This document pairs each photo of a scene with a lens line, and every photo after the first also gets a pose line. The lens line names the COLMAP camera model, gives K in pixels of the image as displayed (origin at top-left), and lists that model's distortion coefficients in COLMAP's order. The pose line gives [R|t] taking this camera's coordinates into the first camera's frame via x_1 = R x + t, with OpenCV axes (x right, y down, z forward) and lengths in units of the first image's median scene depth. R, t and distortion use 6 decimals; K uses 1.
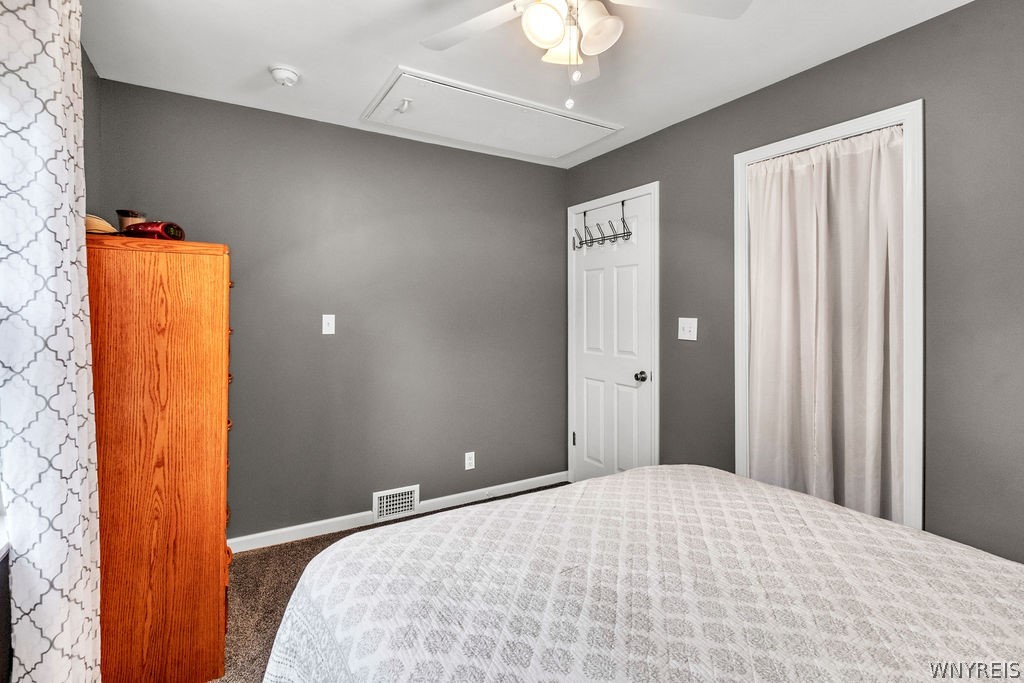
lens RADIAL K [[485.1, 0, 501.8], [0, 485.1, 314.2], [0, 0, 1]] dist [0.004526, -0.003737]
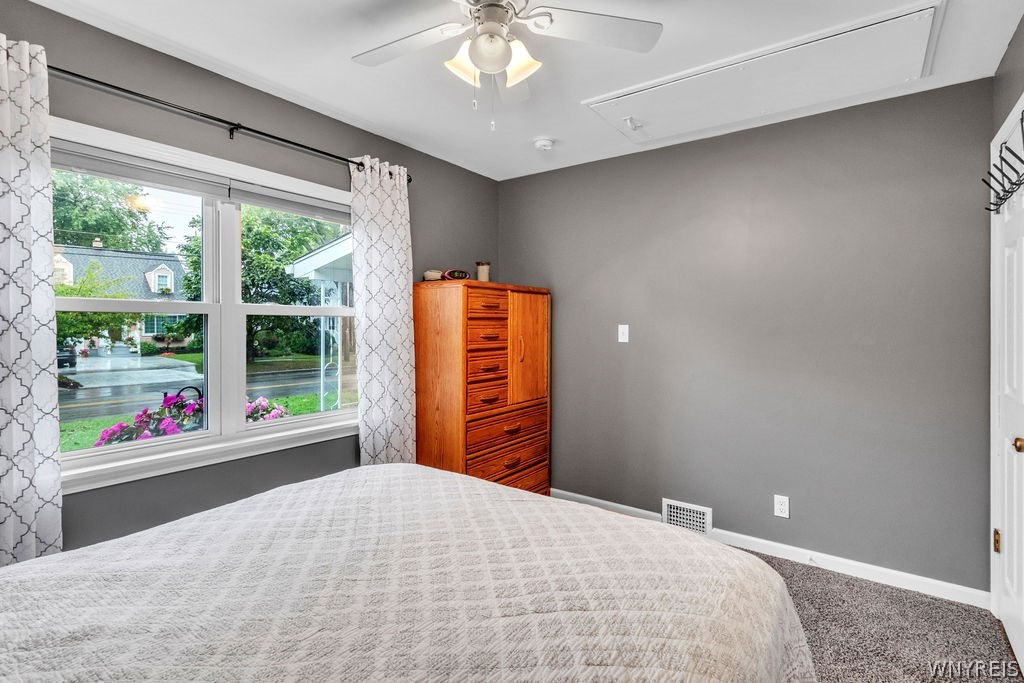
lens RADIAL K [[485.1, 0, 512.1], [0, 485.1, 330.3], [0, 0, 1]] dist [0.004526, -0.003737]
pose [[0.398443, 0.009711, -0.917142, 0.738861], [-0.003966, 0.999953, 0.008865, 0.005810], [0.917184, 0.000105, 0.398463, 0.397639]]
